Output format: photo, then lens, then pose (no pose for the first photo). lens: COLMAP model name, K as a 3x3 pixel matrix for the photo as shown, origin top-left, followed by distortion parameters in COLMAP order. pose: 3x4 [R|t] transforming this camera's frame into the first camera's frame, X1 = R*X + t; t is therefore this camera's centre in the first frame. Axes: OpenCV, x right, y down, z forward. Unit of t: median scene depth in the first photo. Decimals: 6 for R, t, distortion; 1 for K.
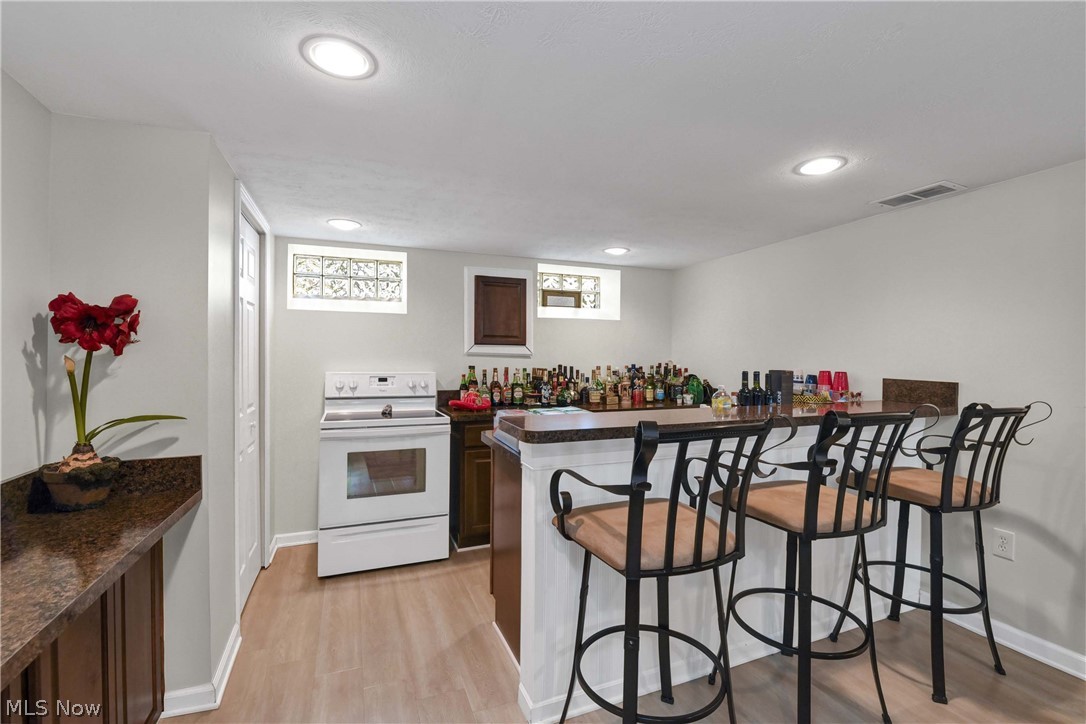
lens RADIAL K [[479.7, 0, 550.7], [0, 479.7, 358.3], [0, 0, 1]] dist [-0.004947, -0.005301]
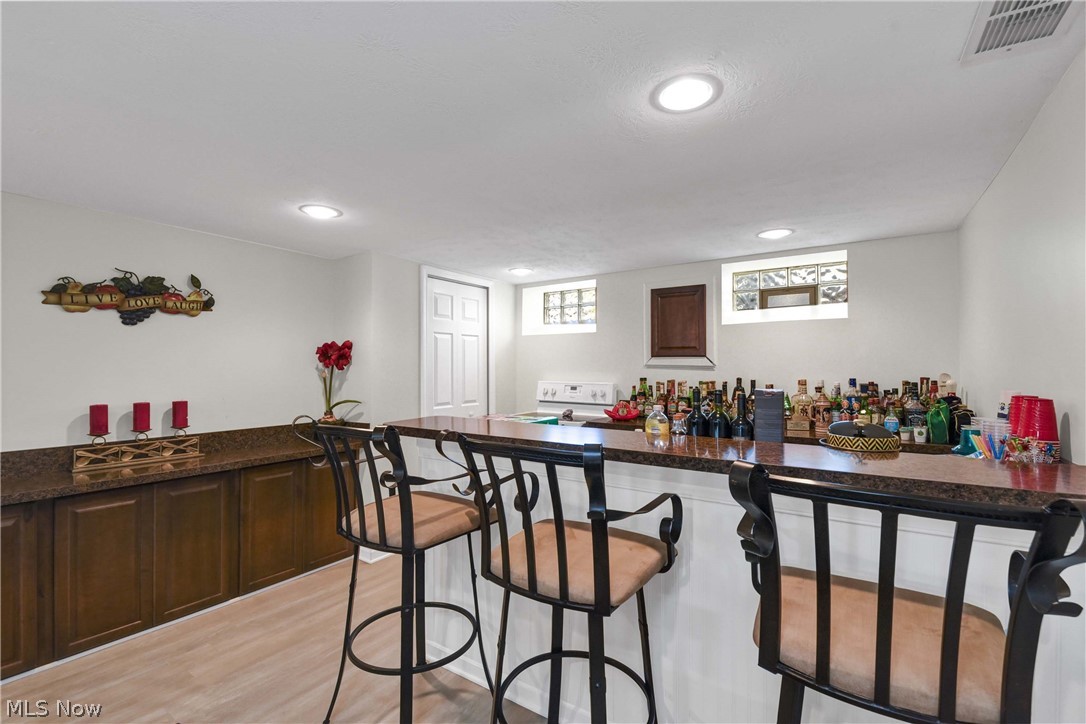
lens RADIAL K [[479.7, 0, 550.4], [0, 479.7, 358.3], [0, 0, 1]] dist [-0.004947, -0.005301]
pose [[0.550423, -0.020906, -0.834624, 0.571897], [0.002998, 0.999729, -0.023065, -0.002748], [0.834880, 0.010193, 0.550337, 0.260021]]
